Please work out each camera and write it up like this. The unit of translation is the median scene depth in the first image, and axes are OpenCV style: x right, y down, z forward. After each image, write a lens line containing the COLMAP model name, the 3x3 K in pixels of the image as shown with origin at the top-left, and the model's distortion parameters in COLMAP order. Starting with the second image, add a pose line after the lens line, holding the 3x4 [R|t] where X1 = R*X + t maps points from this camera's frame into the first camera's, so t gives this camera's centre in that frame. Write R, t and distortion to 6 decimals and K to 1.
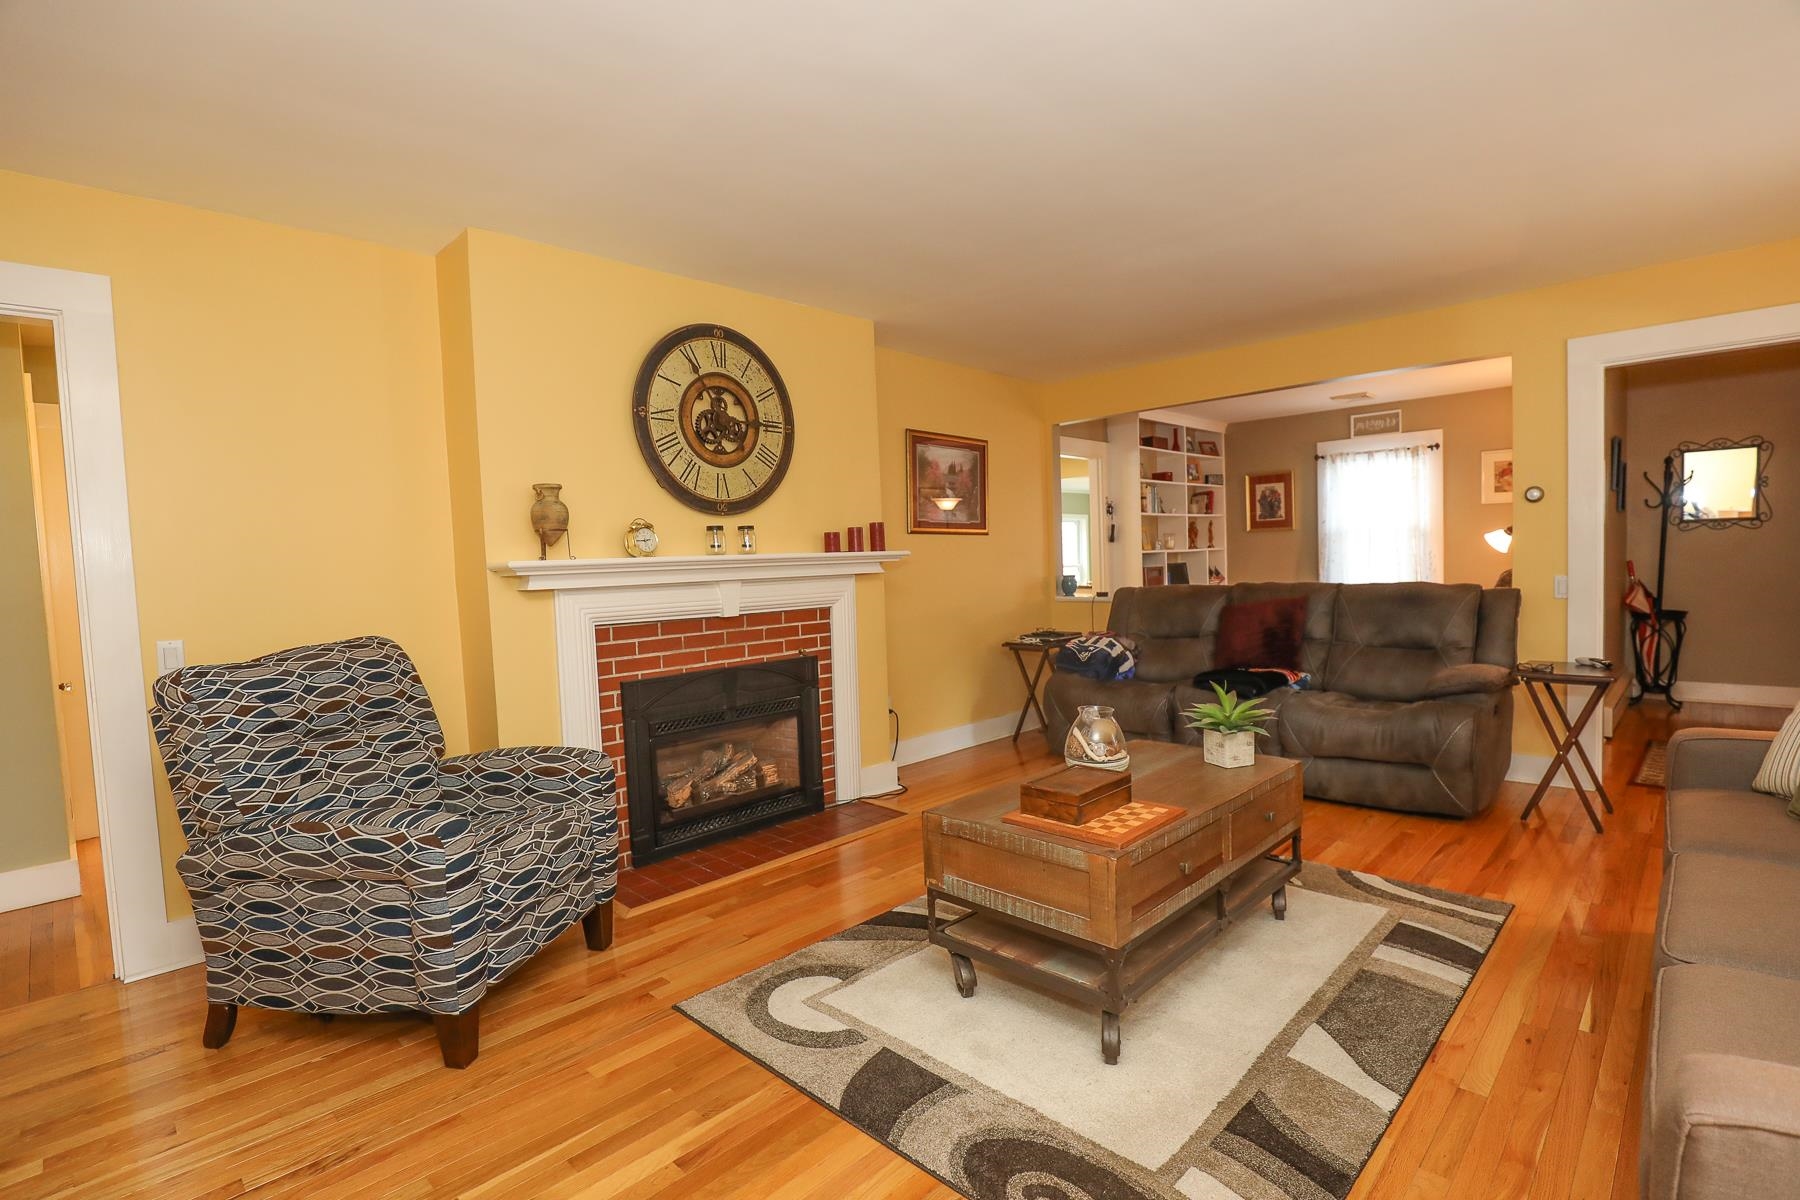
lens RADIAL K [[851.7, 0, 906.5], [0, 851.7, 610.9], [0, 0, 1]] dist [-0.030344, 0.002899]
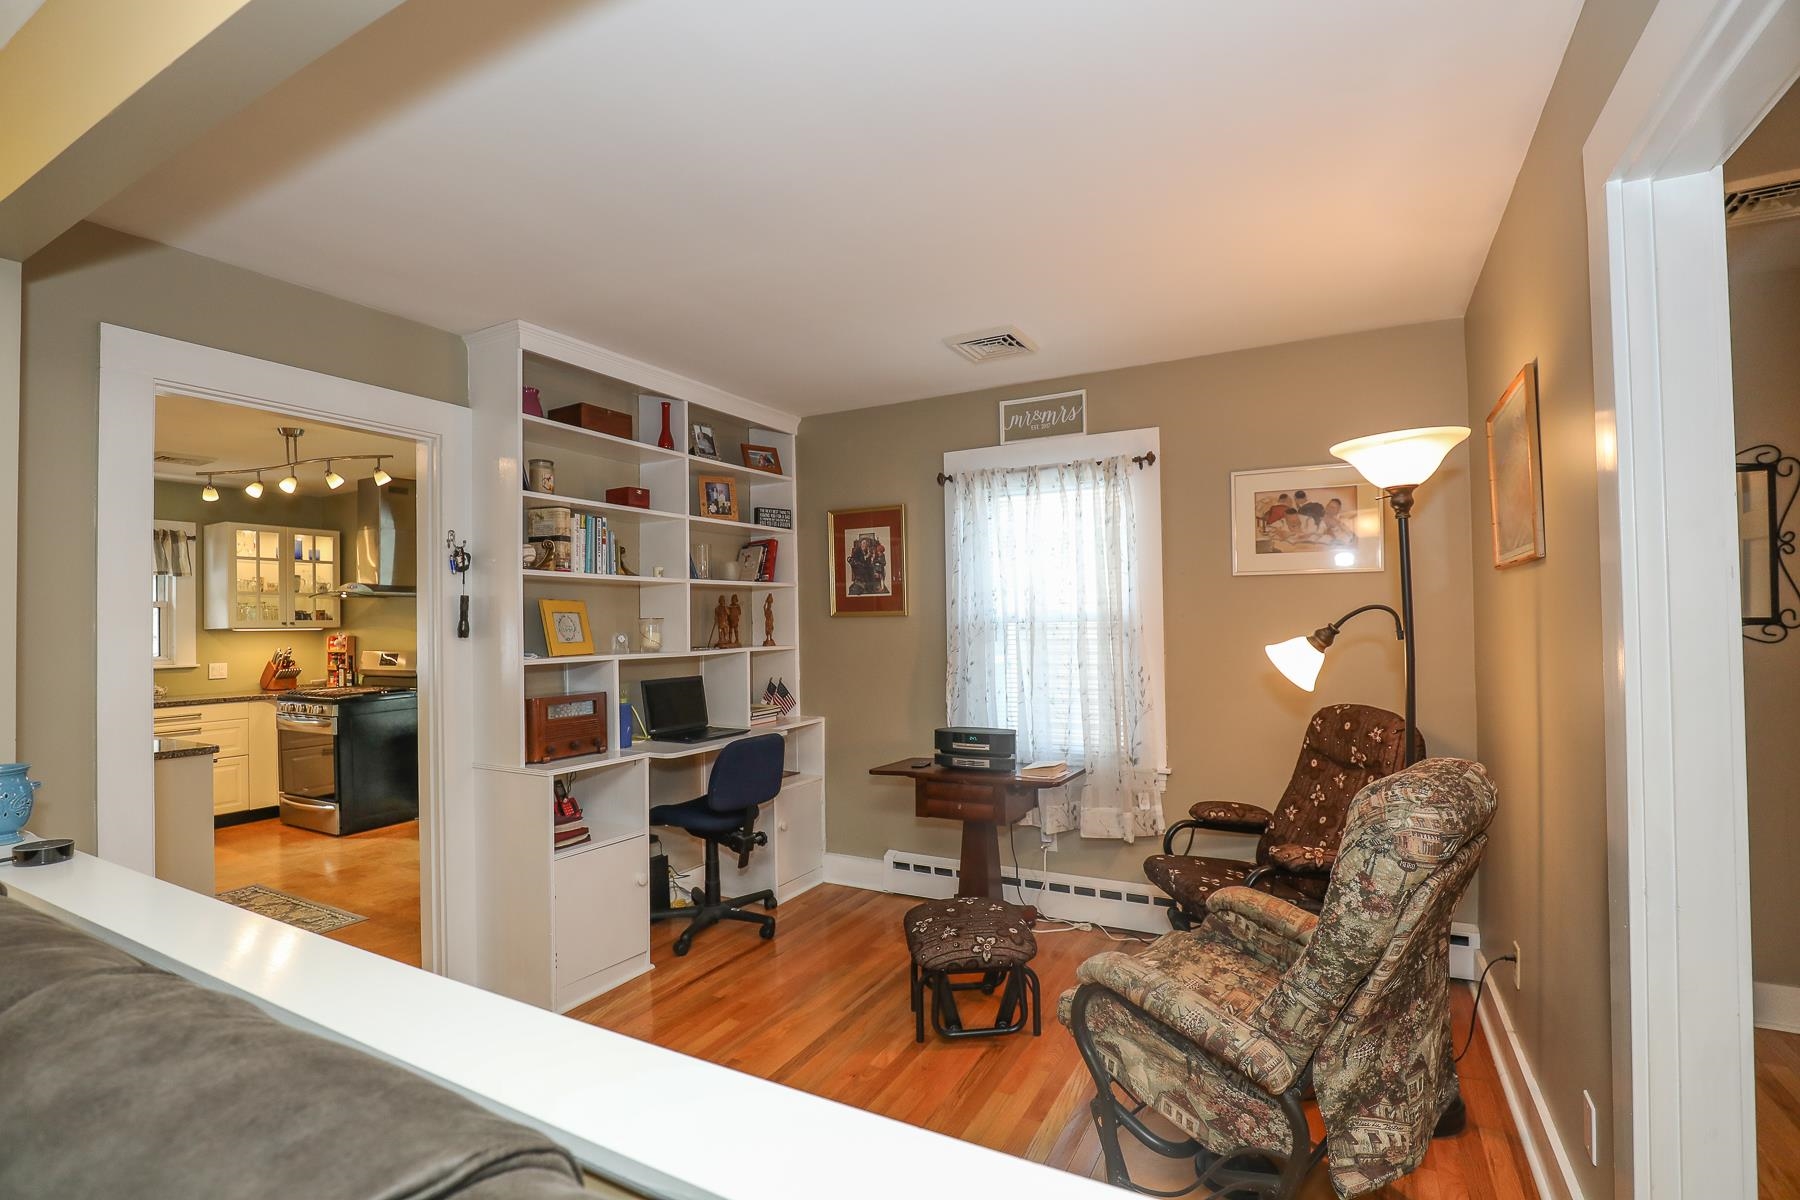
lens RADIAL K [[826.1, 0, 904.4], [0, 826.1, 606.5], [0, 0, 1]] dist [-0.028034, 0.000953]
pose [[0.960676, 0.026923, 0.276362, 0.625103], [-0.003205, 0.996297, -0.085918, -0.114876], [-0.277652, 0.081653, 0.957206, 1.011795]]
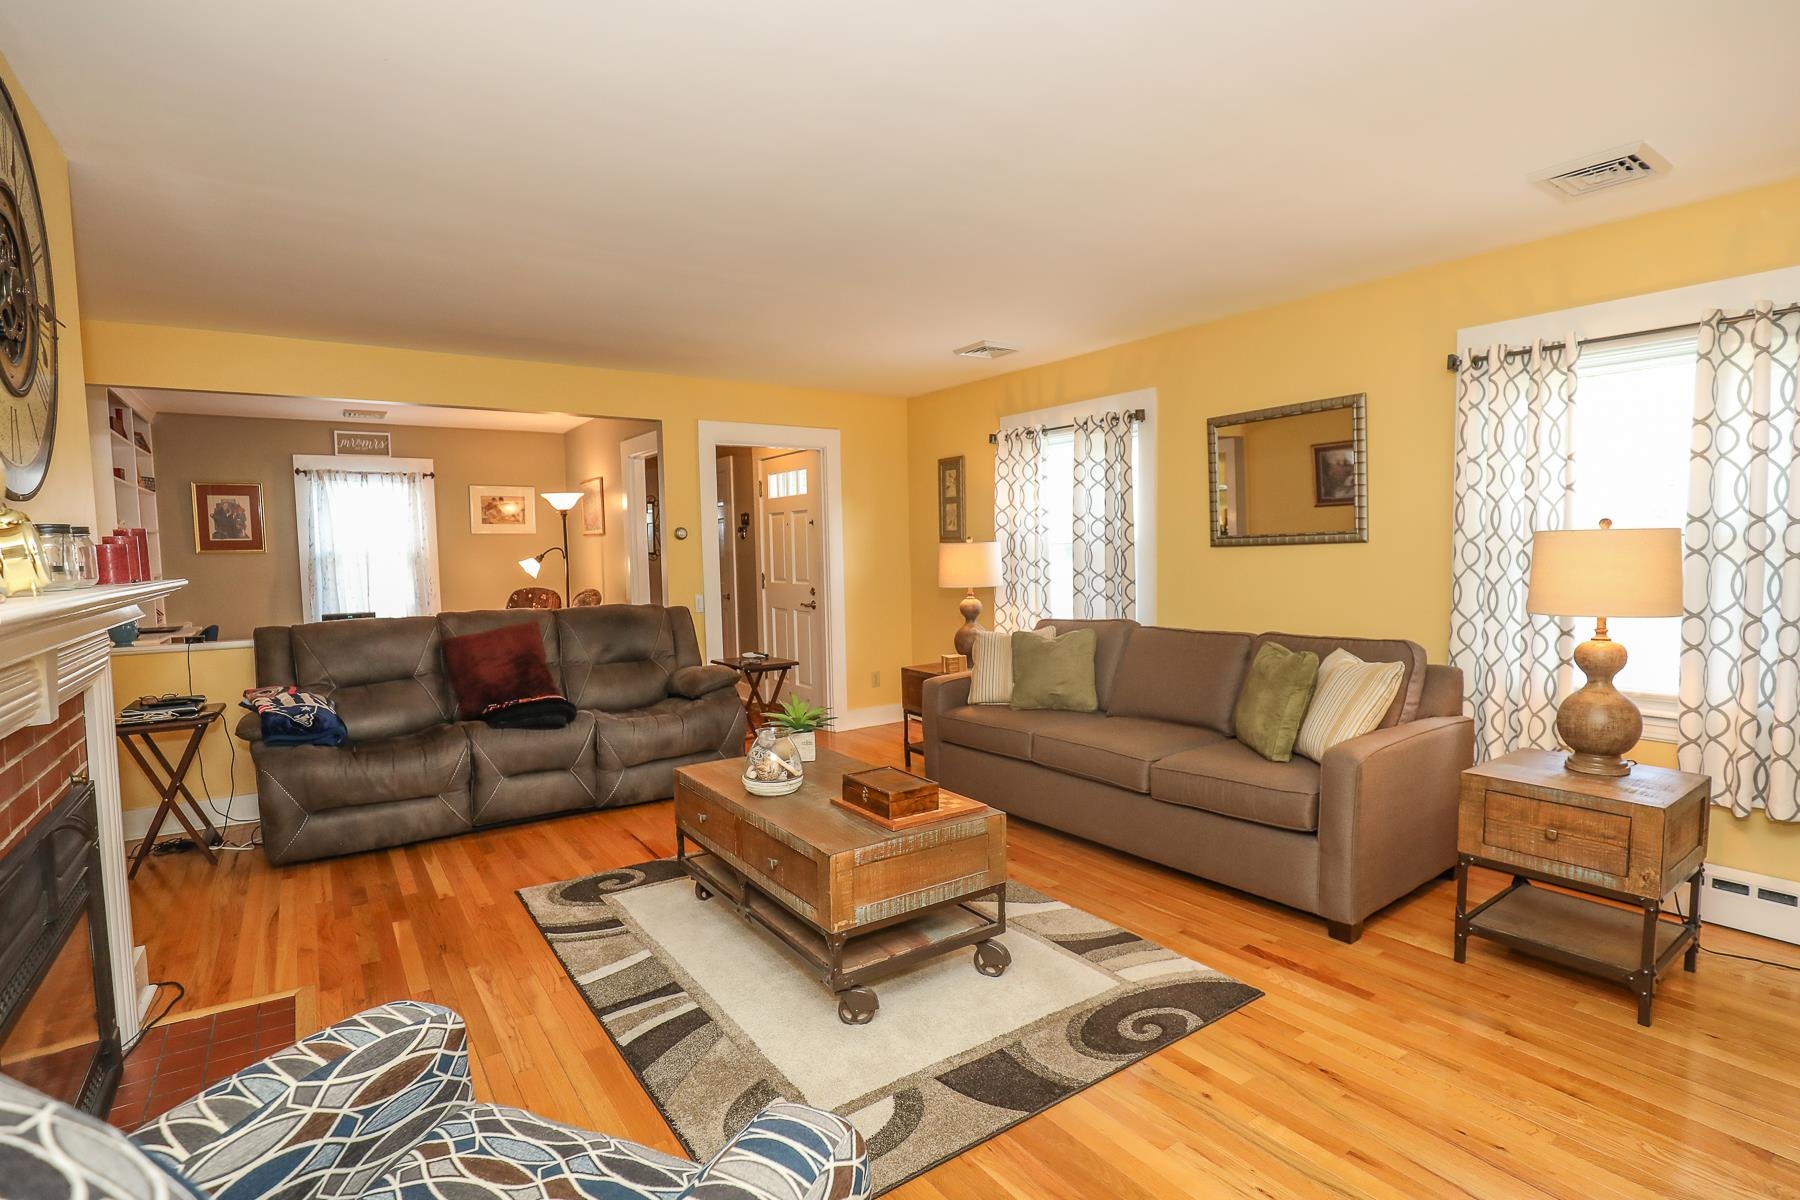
lens RADIAL K [[872.7, 0, 903.6], [0, 872.7, 622.8], [0, 0, 1]] dist [-0.028928, 0.000709]
pose [[0.187605, -0.049181, 0.981012, -0.531930], [0.068115, 0.996993, 0.036957, -0.029283], [-0.979880, 0.059888, 0.190391, 0.430080]]
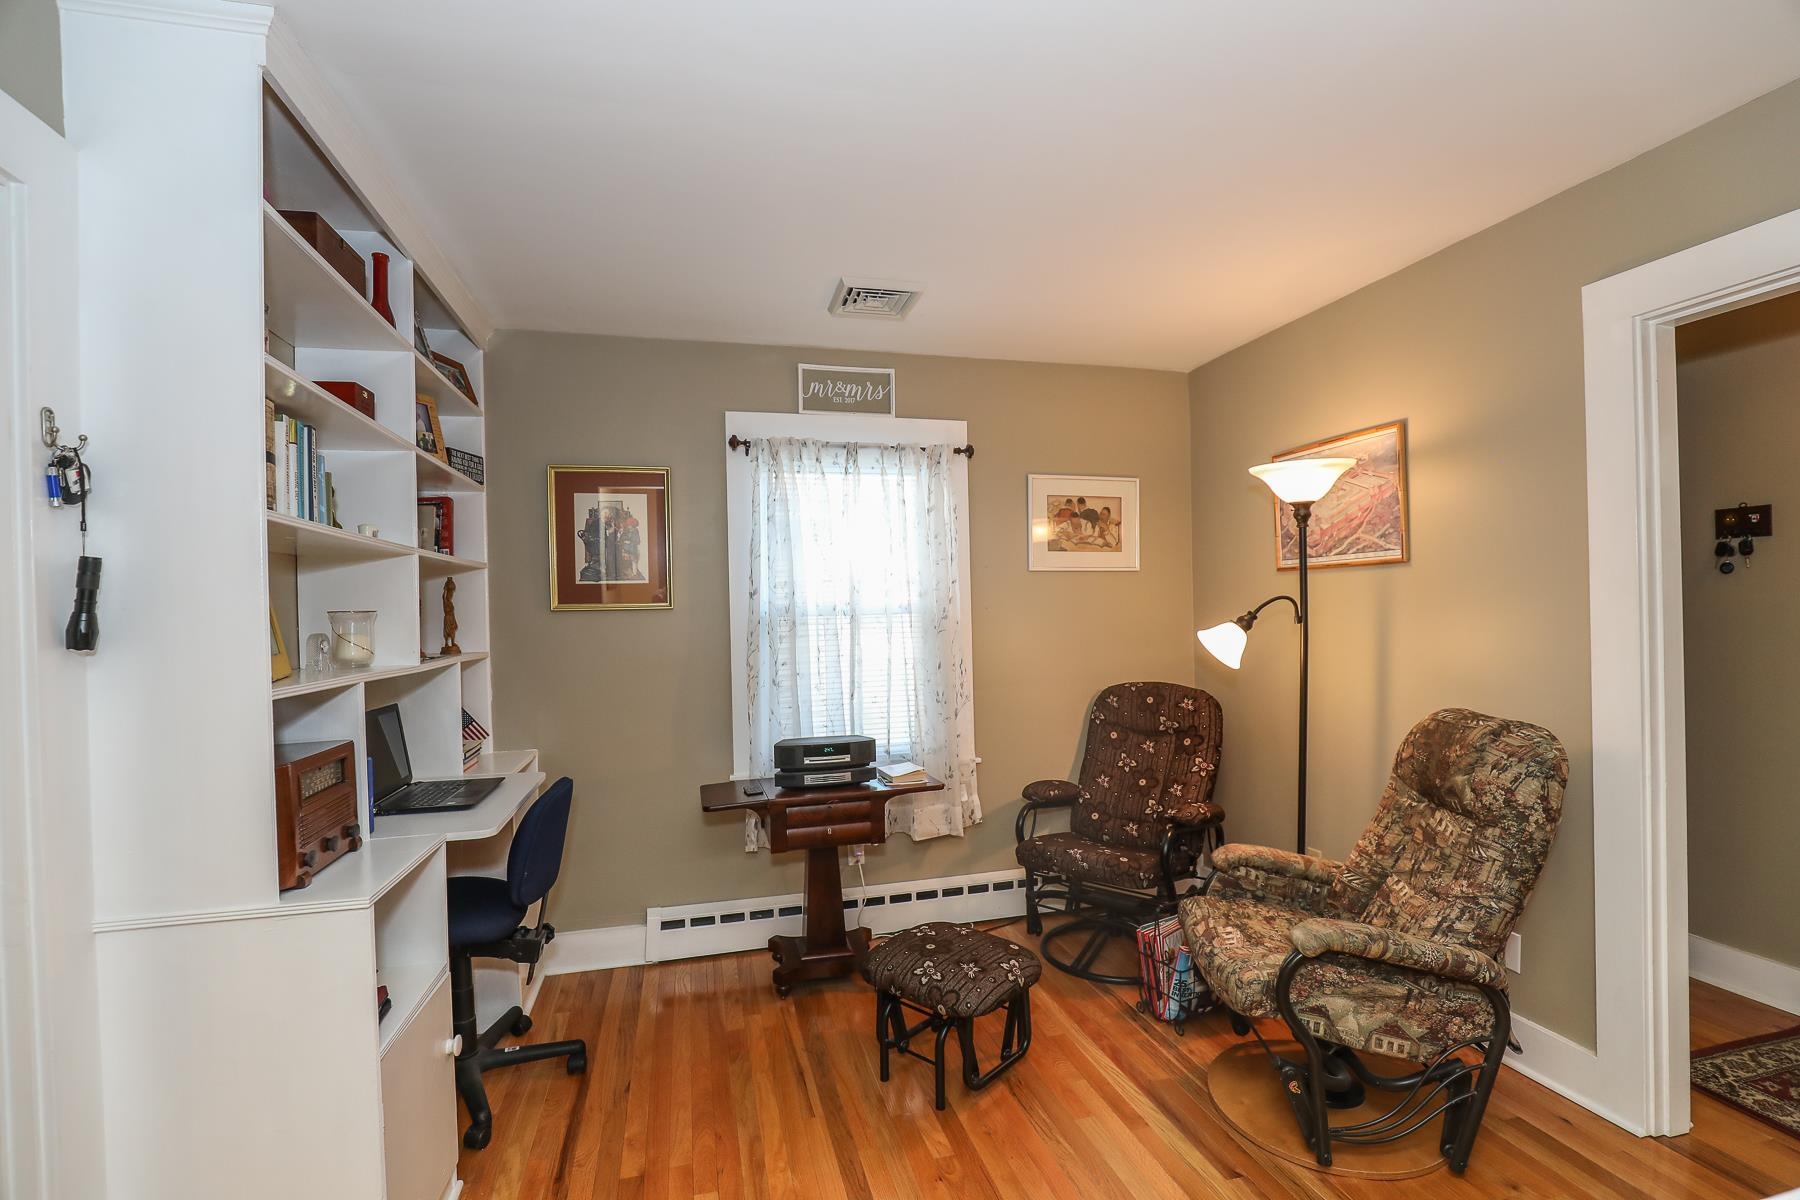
lens RADIAL K [[827.9, 0, 909.9], [0, 827.9, 612.8], [0, 0, 1]] dist [-0.033164, 0.006457]
pose [[0.504660, 0.023681, 0.862993, 0.330967], [0.054541, 0.996752, -0.059245, -0.126746], [-0.861594, 0.076967, 0.501729, 1.380752]]
